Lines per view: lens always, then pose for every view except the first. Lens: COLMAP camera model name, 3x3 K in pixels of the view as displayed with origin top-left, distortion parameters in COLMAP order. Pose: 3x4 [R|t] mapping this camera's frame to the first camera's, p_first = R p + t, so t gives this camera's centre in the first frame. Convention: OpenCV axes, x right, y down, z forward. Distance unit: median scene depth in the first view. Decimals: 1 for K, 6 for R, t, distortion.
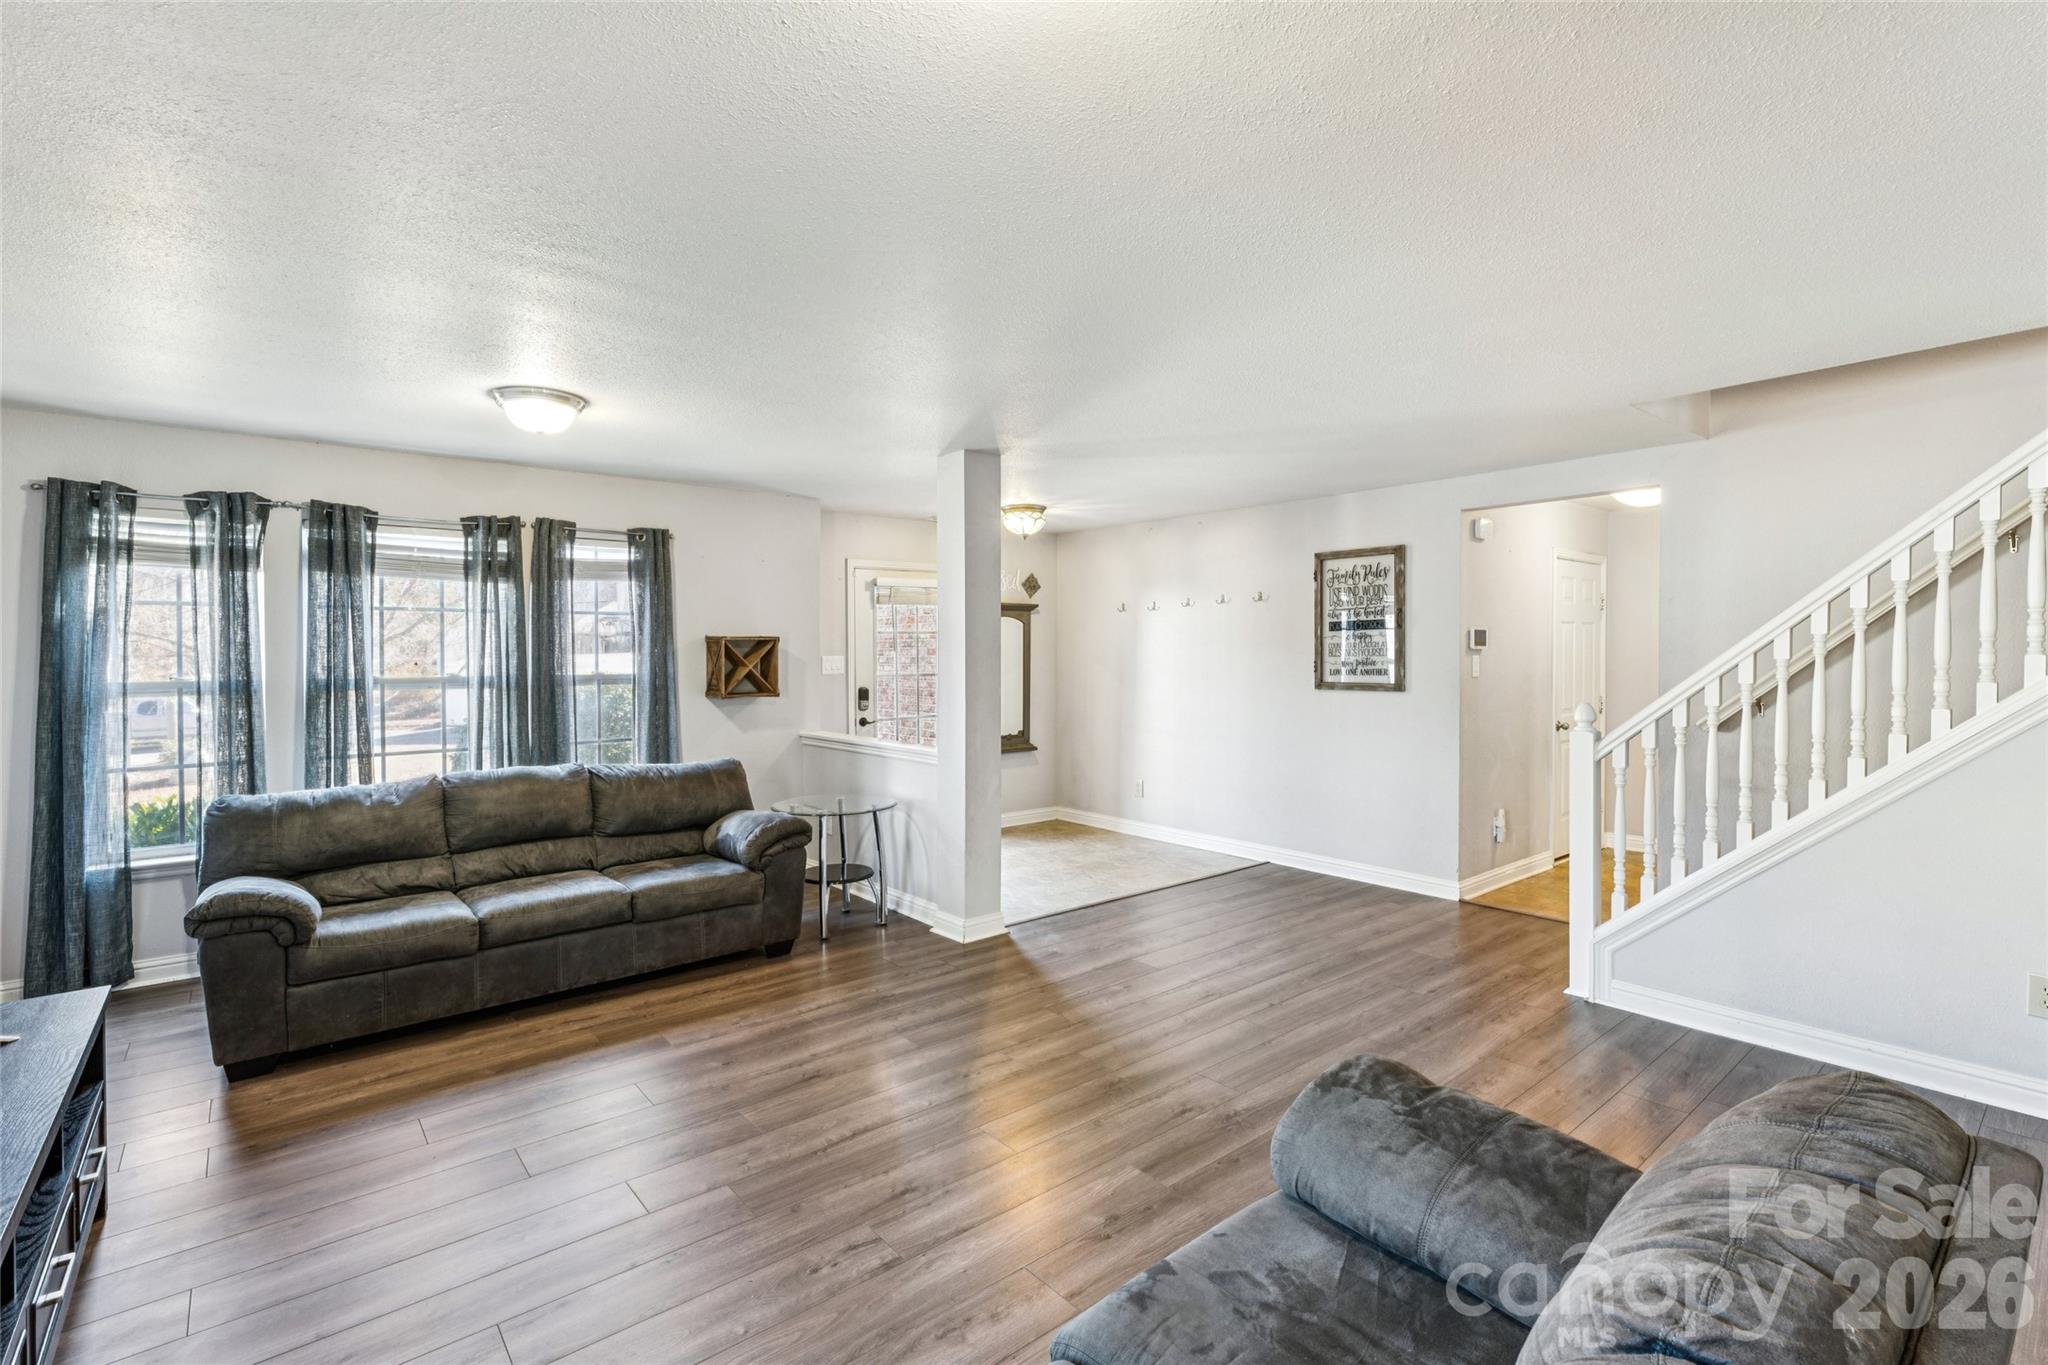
lens RADIAL K [[934.2, 0, 1019.8], [0, 934.2, 672.9], [0, 0, 1]] dist [0.000075, 0.000461]
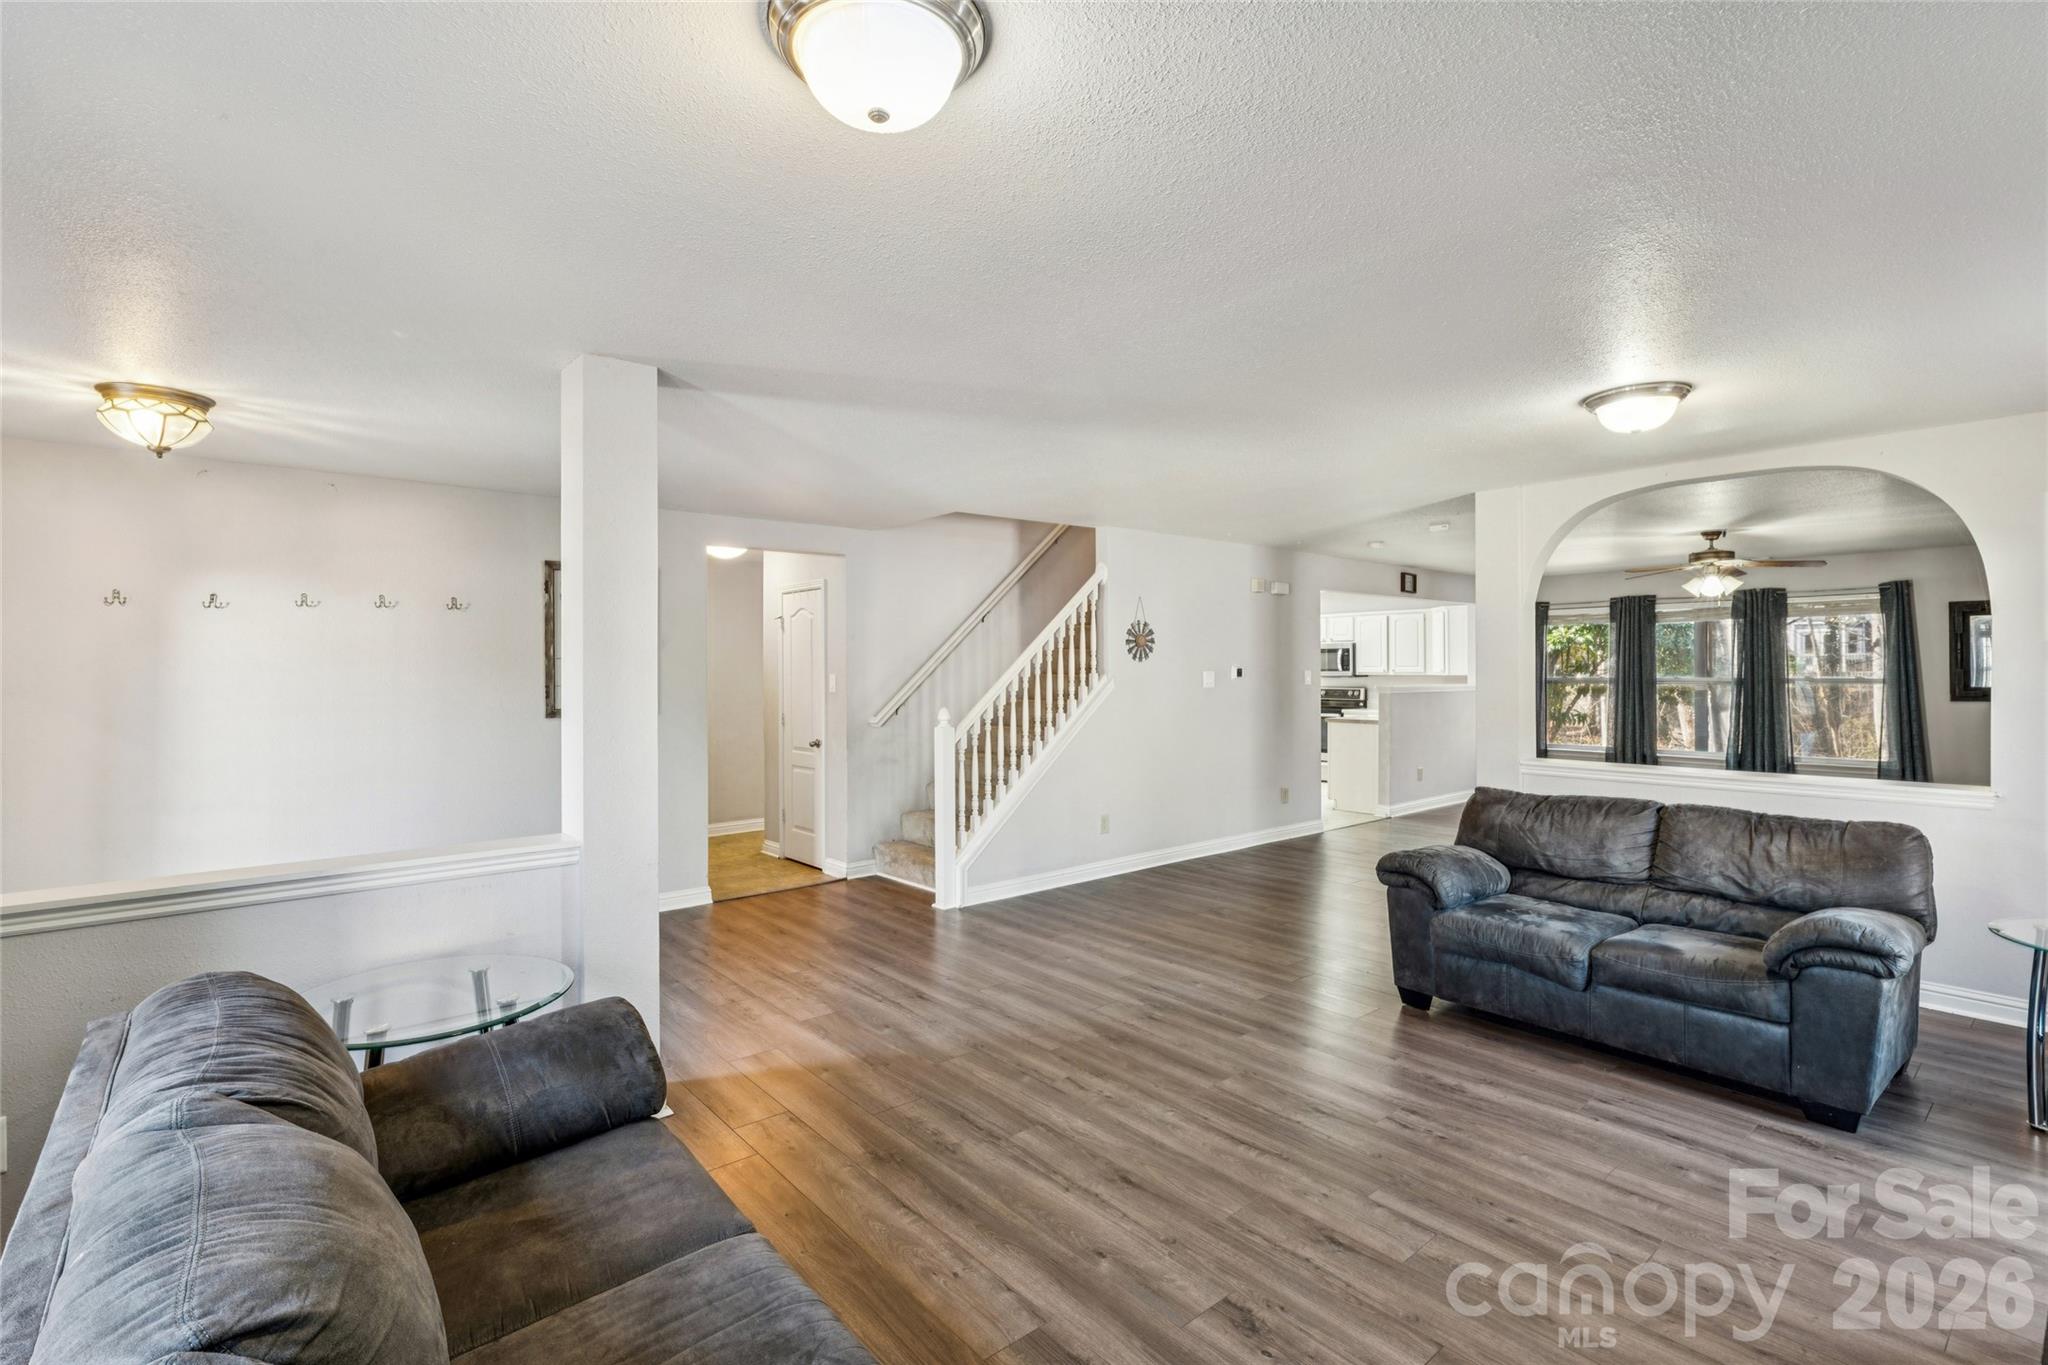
lens RADIAL K [[936.2, 0, 1016.1], [0, 936.2, 685.8], [0, 0, 1]] dist [-0.001149, -0.000510]
pose [[-0.008649, -0.013045, 0.999877, -0.700344], [0.027109, 0.999544, 0.013276, -0.014852], [-0.999595, 0.027220, -0.008292, 0.731524]]
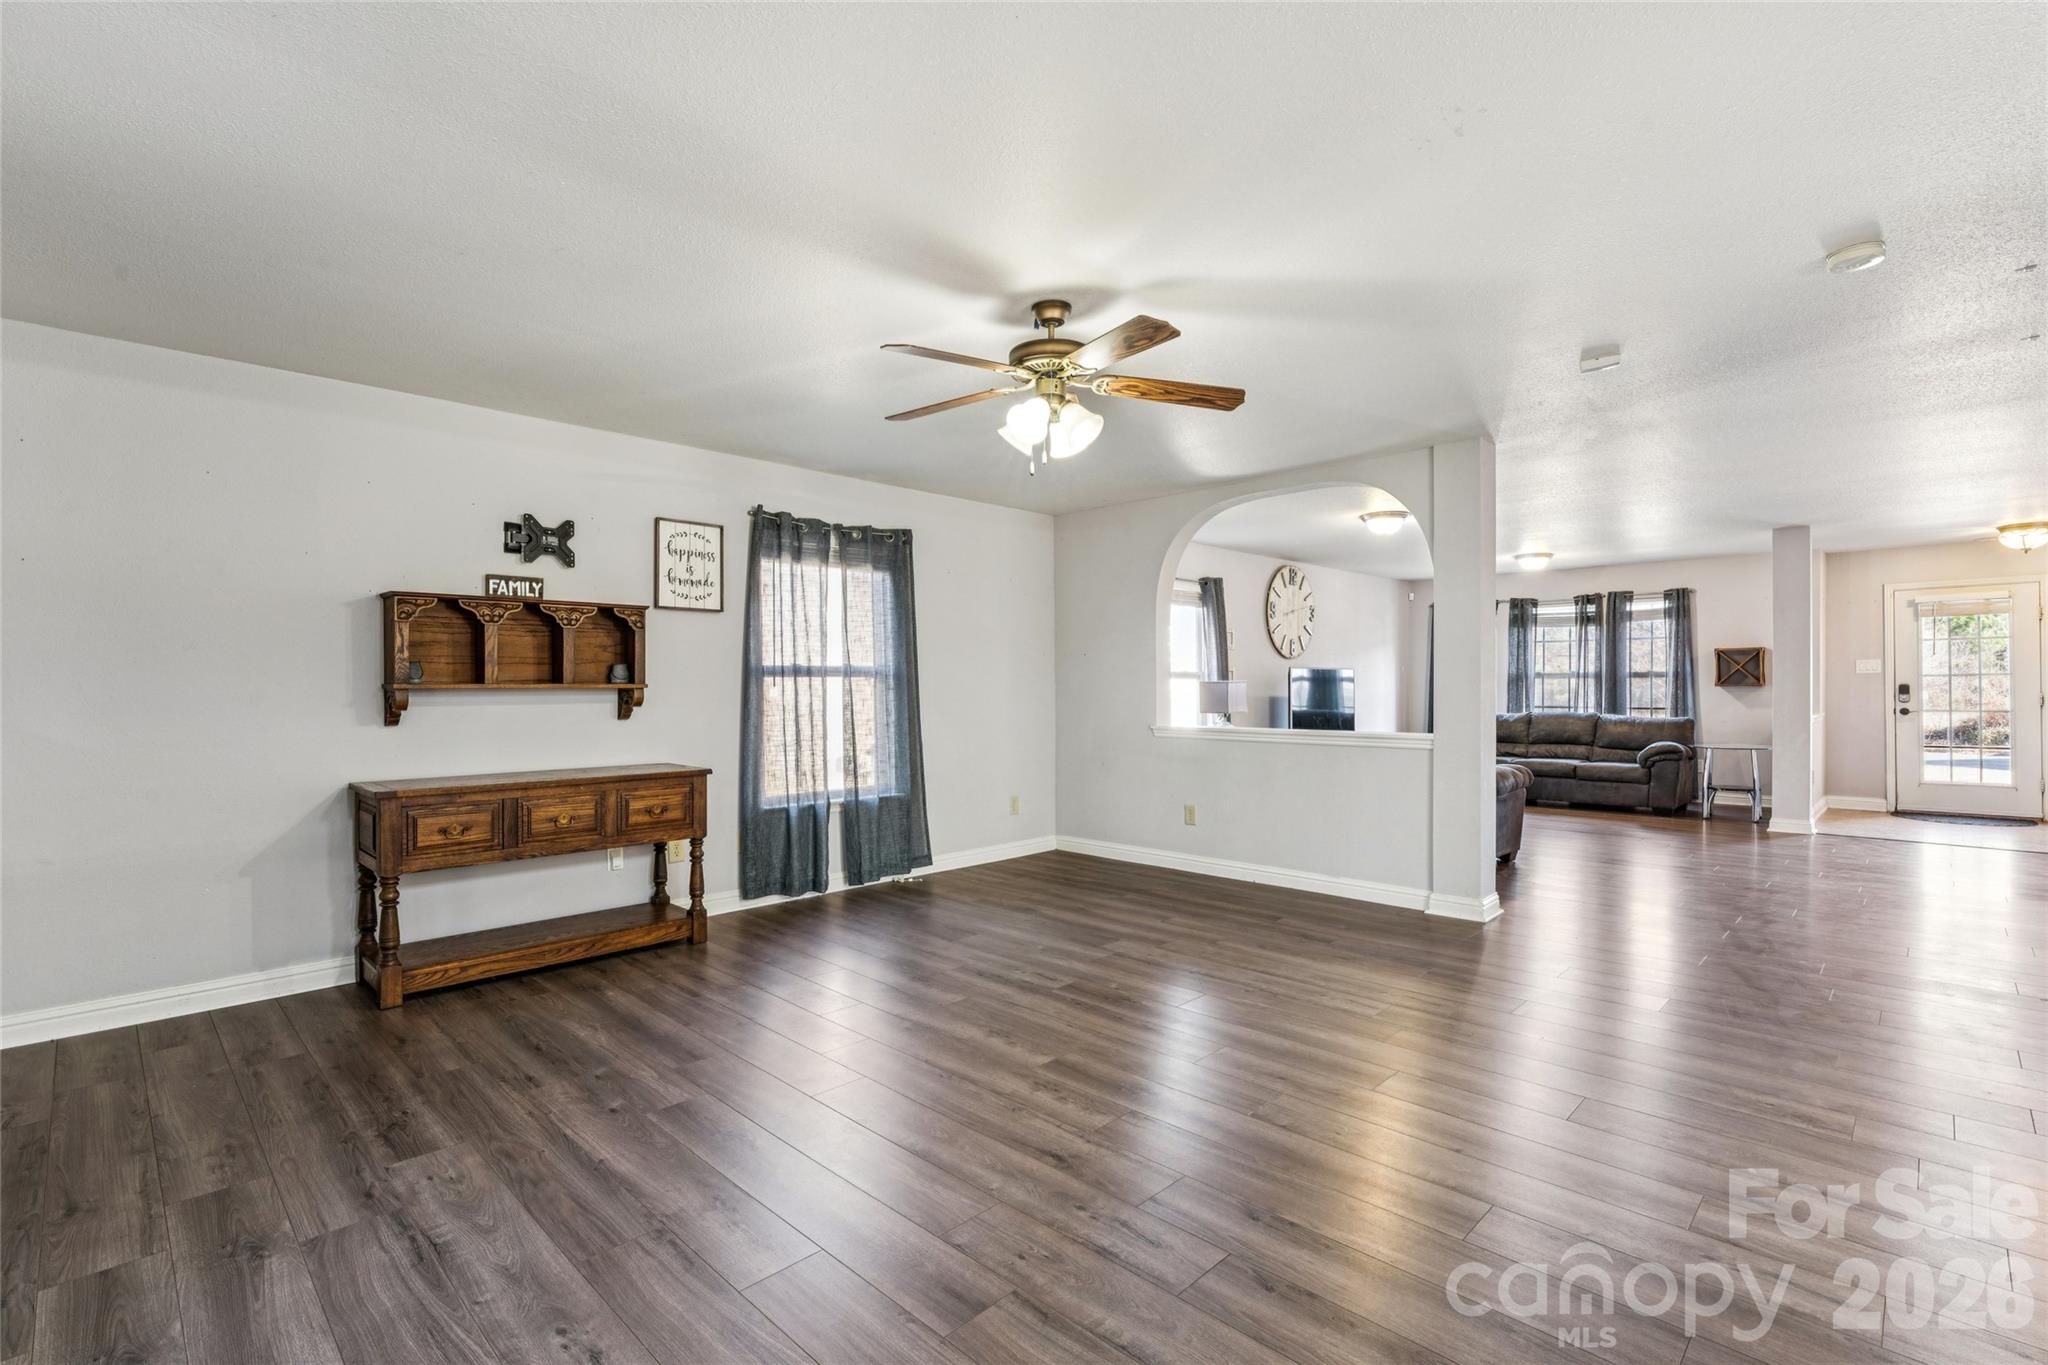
lens RADIAL K [[929.9, 0, 1022.6], [0, 929.9, 685.2], [0, 0, 1]] dist [-0.000832, -0.000649]
pose [[0.098426, 0.003192, -0.995139, 1.389339], [-0.018944, 0.999820, 0.001333, 0.054885], [0.994964, 0.018721, 0.098469, -0.448043]]
